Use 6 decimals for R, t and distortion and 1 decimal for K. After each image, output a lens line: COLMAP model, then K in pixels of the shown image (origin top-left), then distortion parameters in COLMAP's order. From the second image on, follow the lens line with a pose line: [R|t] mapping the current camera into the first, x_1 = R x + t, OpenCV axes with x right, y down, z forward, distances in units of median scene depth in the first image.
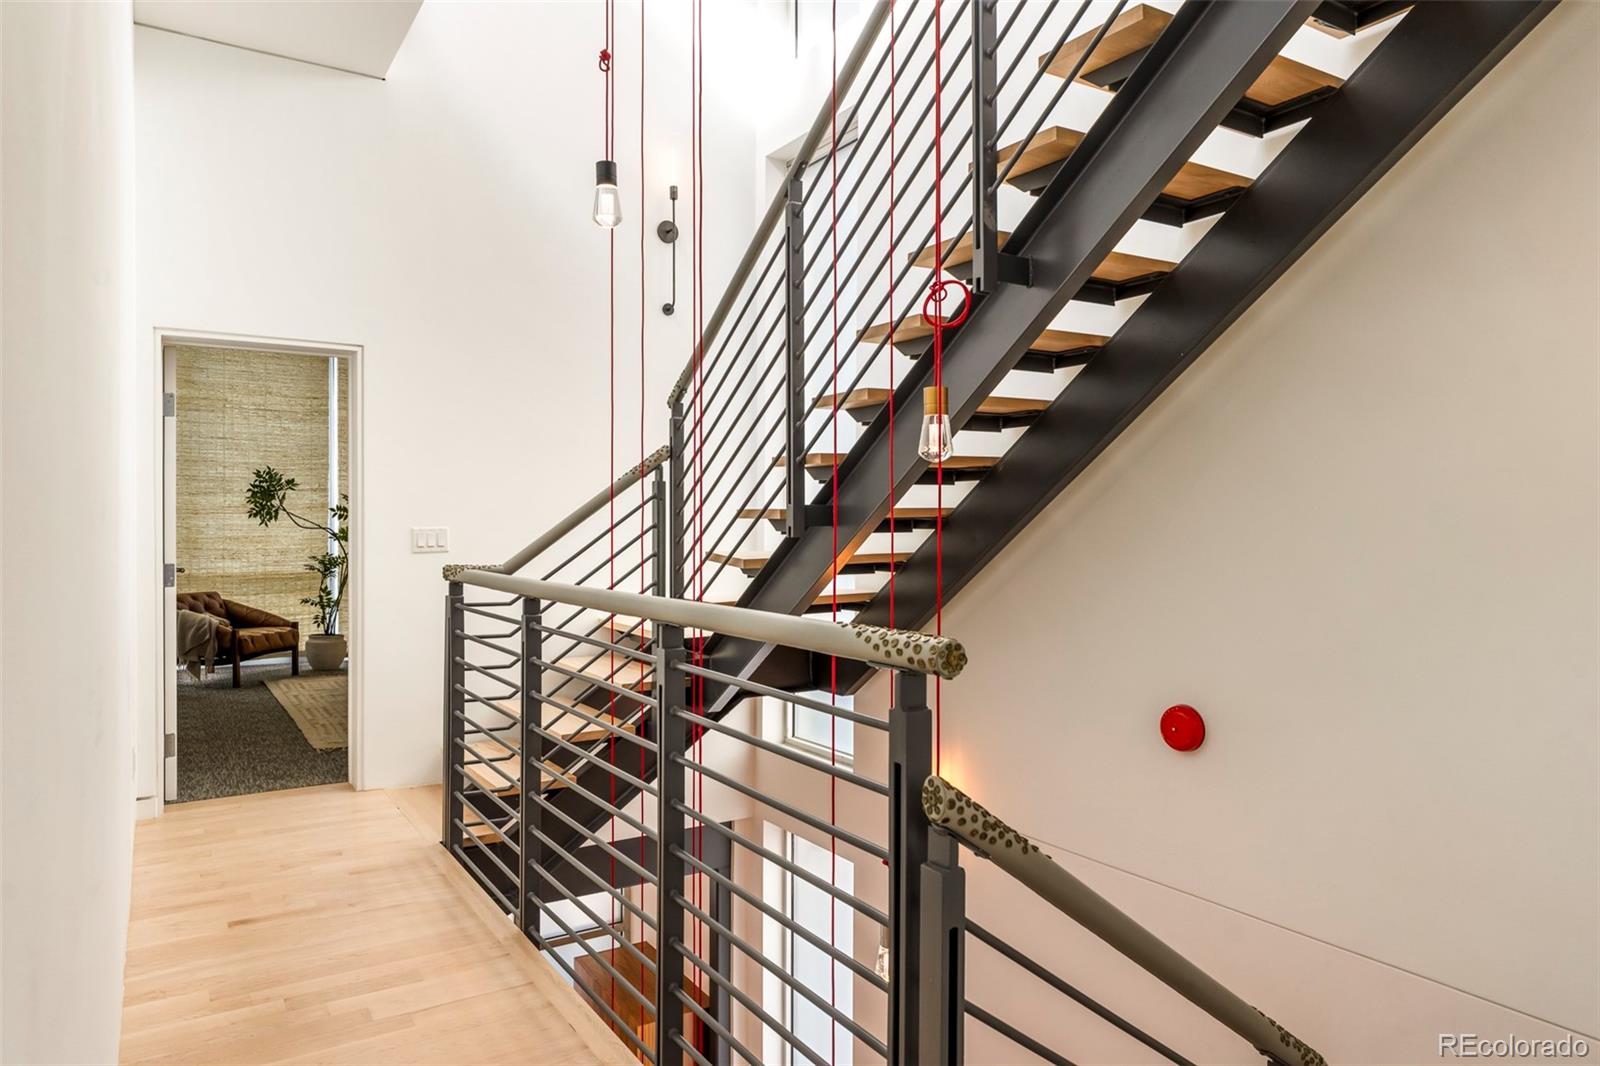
lens RADIAL K [[1039.9, 0, 805.6], [0, 1039.9, 533.5], [0, 0, 1]] dist [-0.008043, -0.001422]
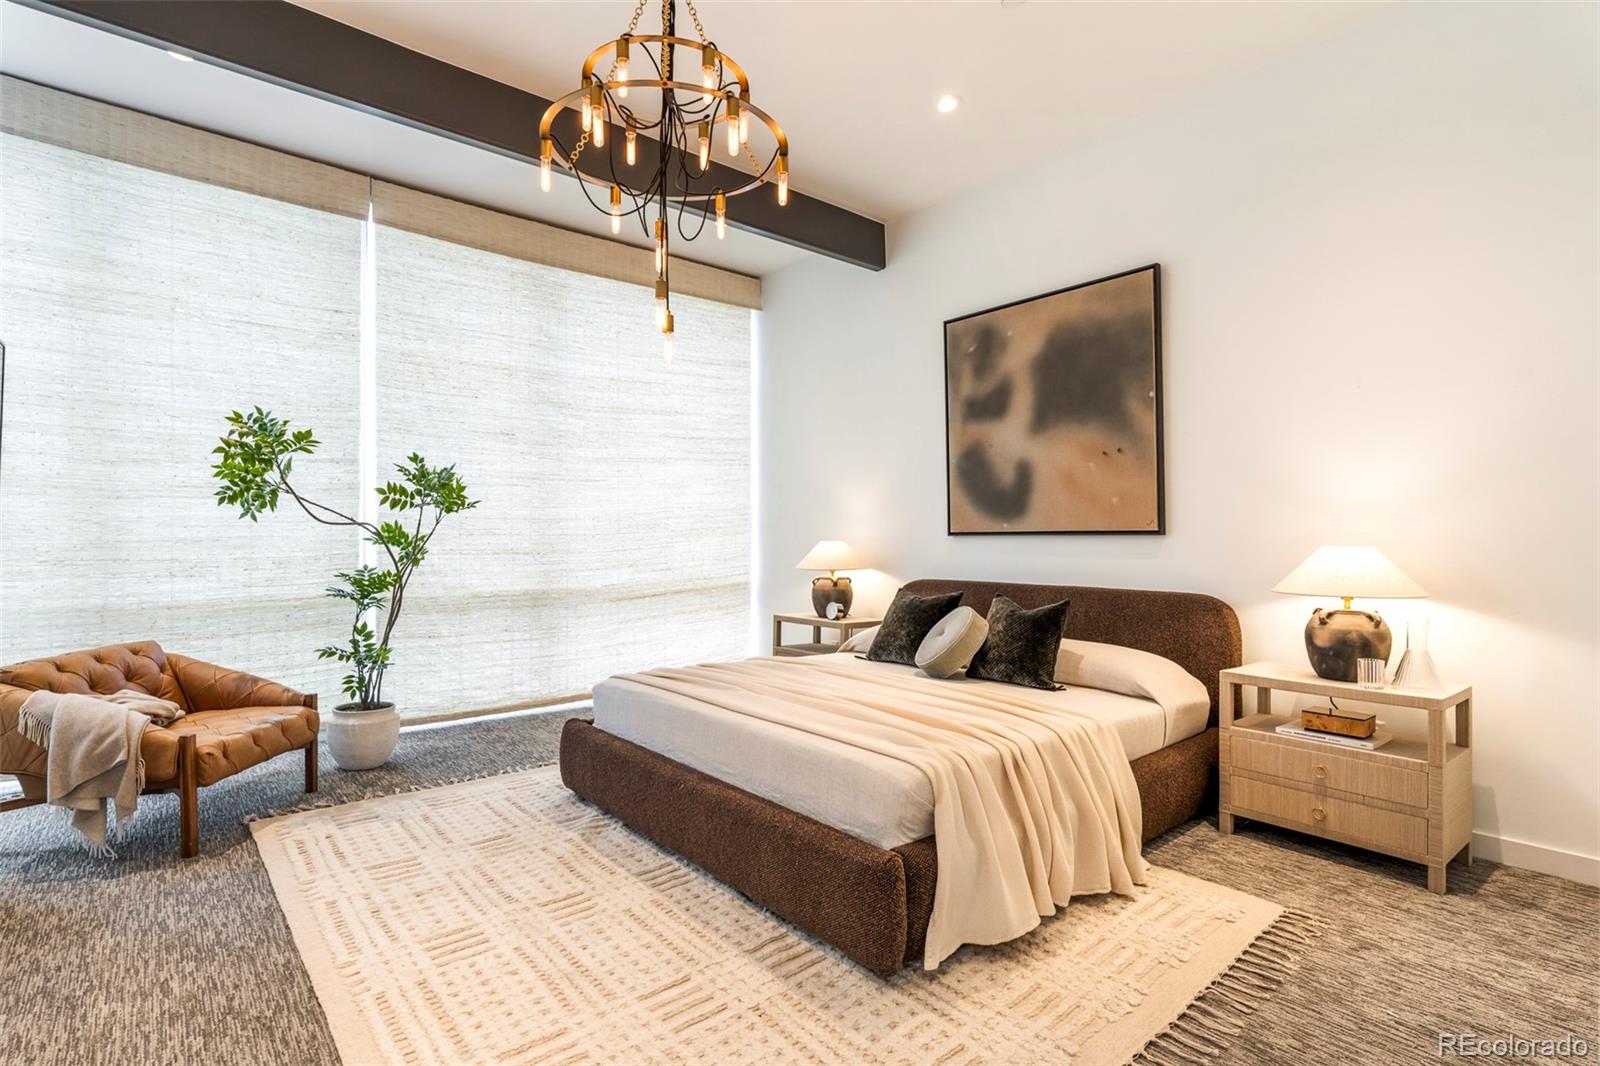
lens RADIAL K [[789.4, 0, 792.2], [0, 789.4, 528.9], [0, 0, 1]] dist [-0.002669, 0.000076]
pose [[0.991640, 0.000471, 0.129033, -0.288743], [-0.000928, 0.999994, 0.003478, -0.004058], [-0.129031, -0.003569, 0.991634, 0.545403]]
